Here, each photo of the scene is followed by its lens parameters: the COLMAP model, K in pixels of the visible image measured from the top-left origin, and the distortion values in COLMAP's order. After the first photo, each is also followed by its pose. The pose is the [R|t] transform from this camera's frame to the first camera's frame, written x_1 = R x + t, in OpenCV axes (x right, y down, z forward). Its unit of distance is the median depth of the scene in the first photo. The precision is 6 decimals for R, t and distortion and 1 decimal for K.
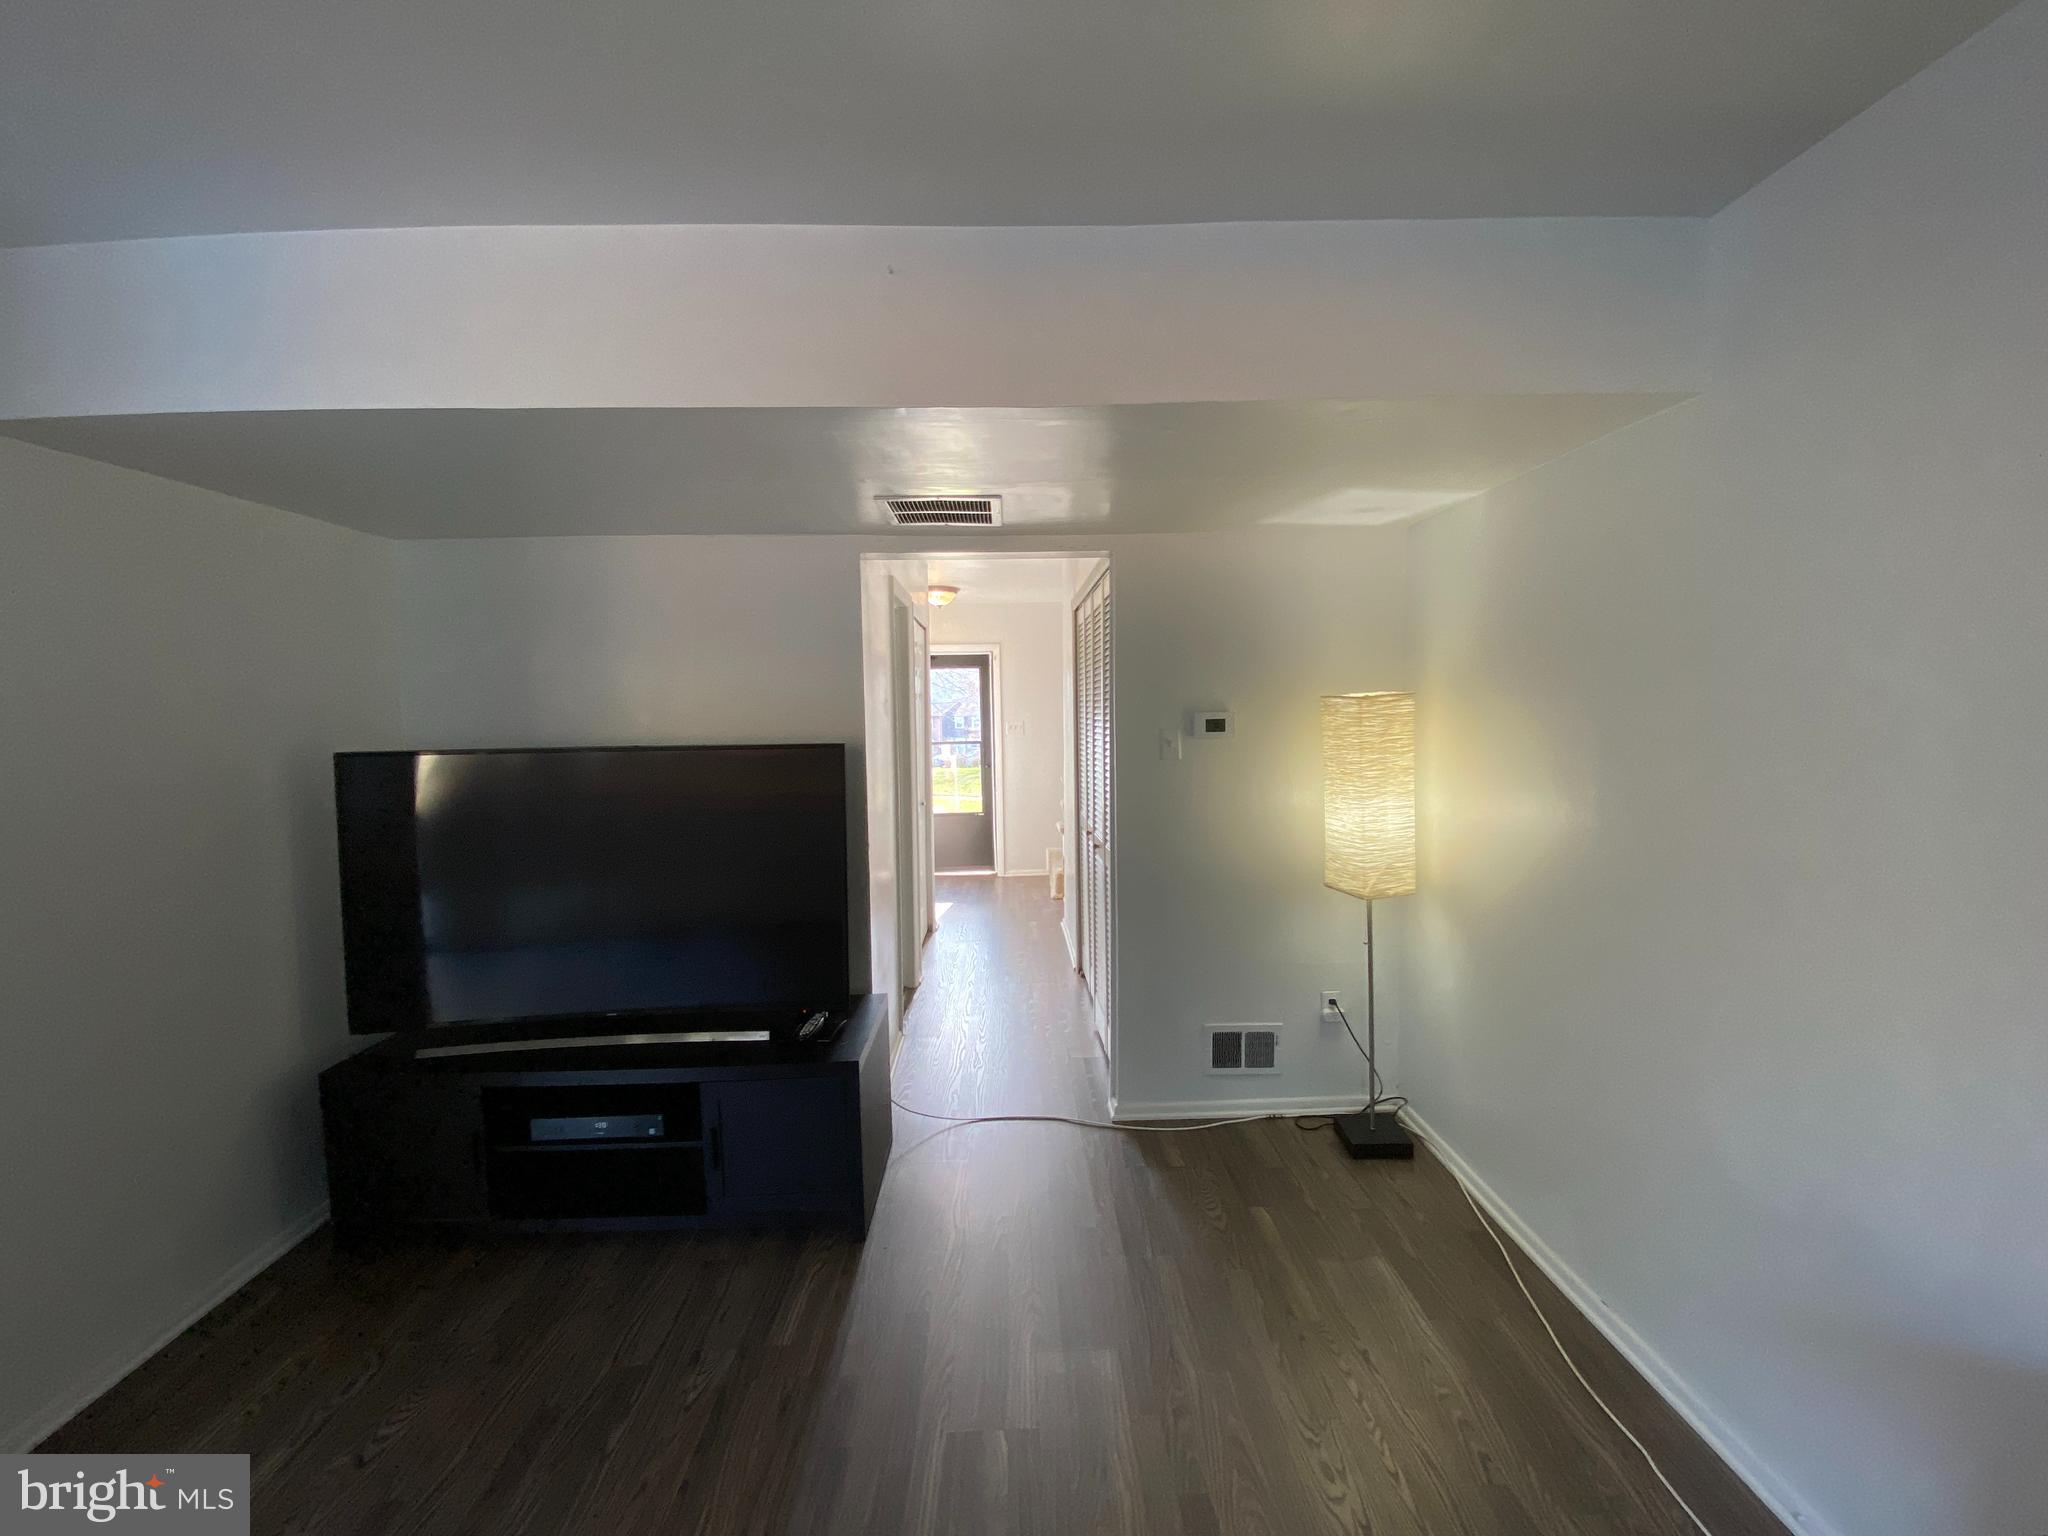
lens RADIAL K [[832.4, 0, 1024.0], [0, 832.4, 768.0], [0, 0, 1]] dist [0.013353, -0.020711]
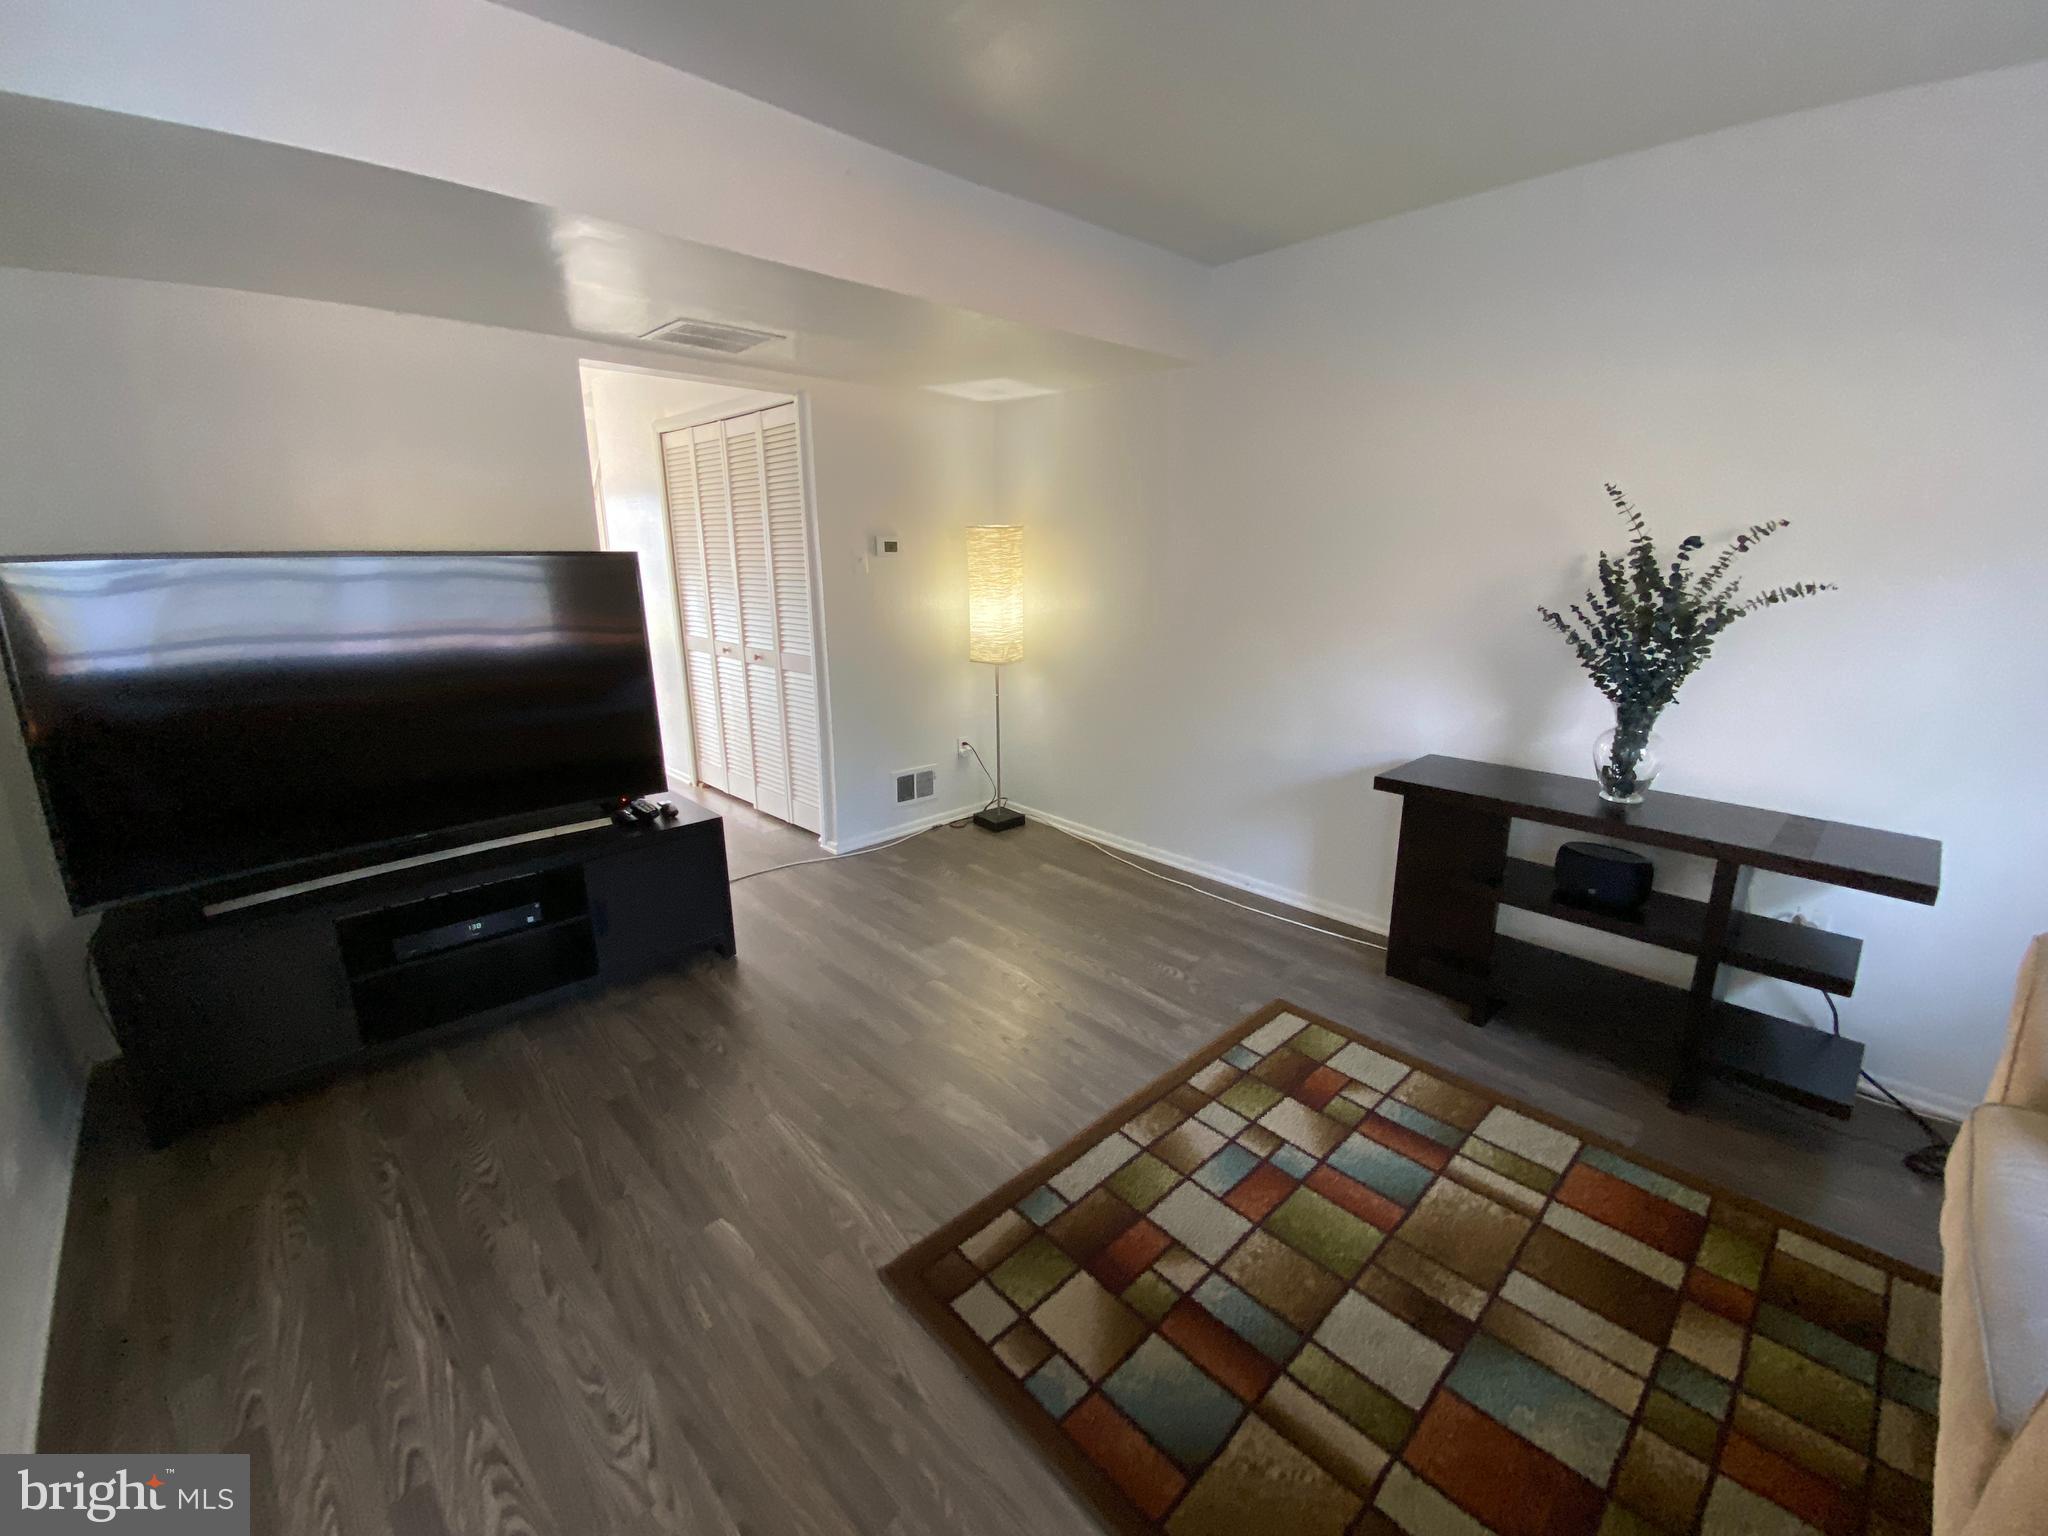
lens RADIAL K [[818.4, 0, 1024.5], [0, 818.4, 805.2], [0, 0, 1]] dist [0.001180, 0.000032]
pose [[0.739548, -0.177125, 0.649380, -0.563203], [0.031578, 0.972823, 0.229385, 0.060234], [-0.672362, -0.149135, 0.725043, -0.158888]]
